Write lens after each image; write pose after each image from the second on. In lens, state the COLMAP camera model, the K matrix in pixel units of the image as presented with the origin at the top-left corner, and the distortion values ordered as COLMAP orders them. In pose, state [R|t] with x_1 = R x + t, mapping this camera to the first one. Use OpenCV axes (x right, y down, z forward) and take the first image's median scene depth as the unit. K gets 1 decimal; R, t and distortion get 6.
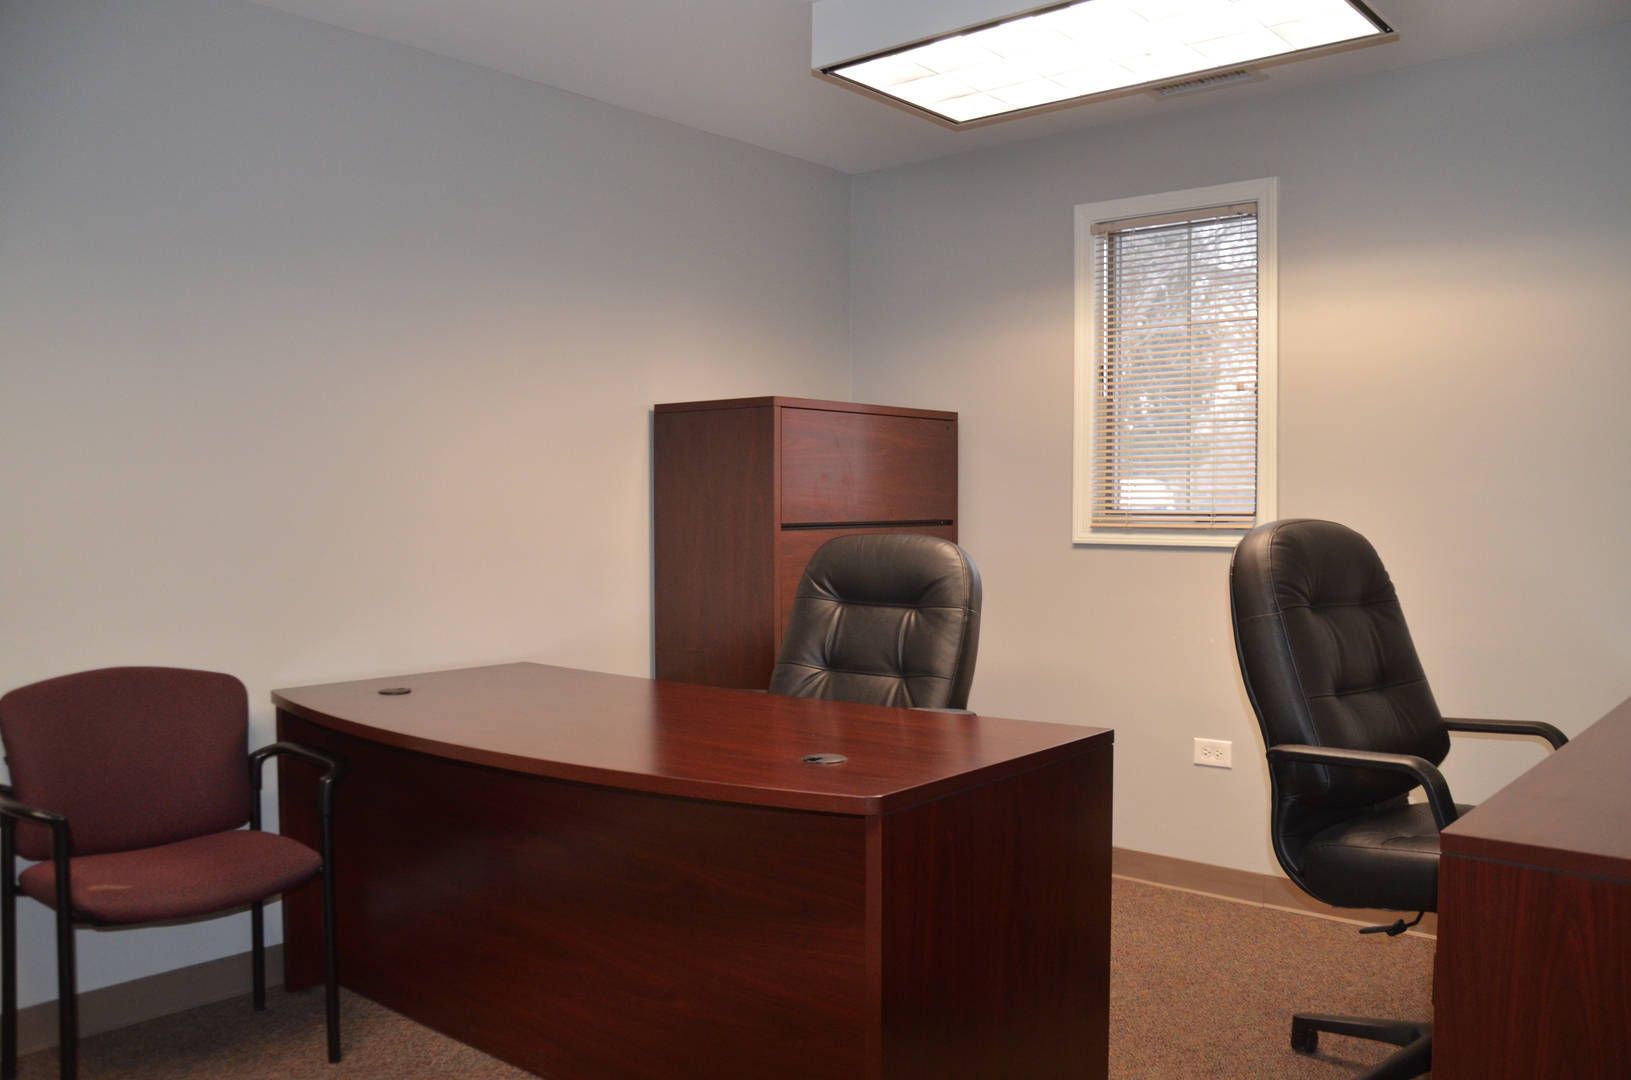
lens RADIAL K [[1272.6, 0, 818.6], [0, 1272.6, 546.6], [0, 0, 1]] dist [-0.140611, 0.088241]
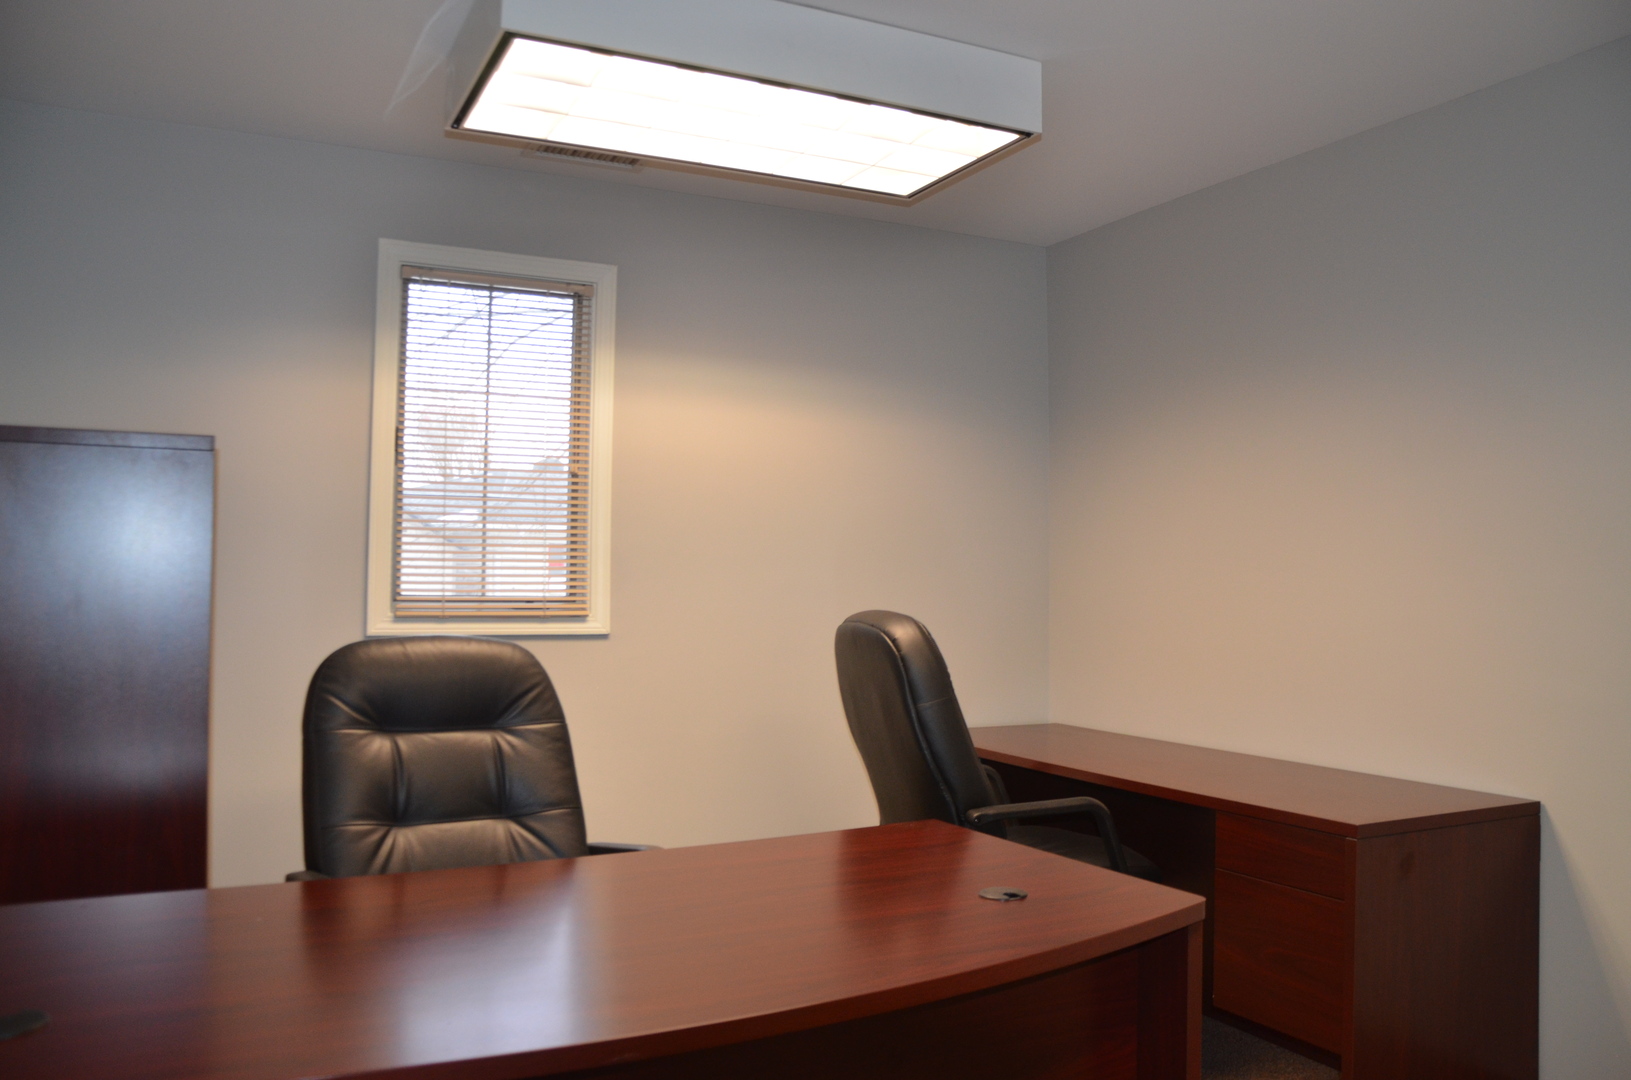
lens RADIAL K [[1272.6, 0, 811.8], [0, 1272.6, 530.0], [0, 0, 1]] dist [-0.140611, 0.088241]
pose [[0.372163, 0.044382, 0.927106, -0.670843], [0.024712, 0.998028, -0.057697, -0.025746], [-0.927838, 0.044383, 0.370333, 0.621303]]
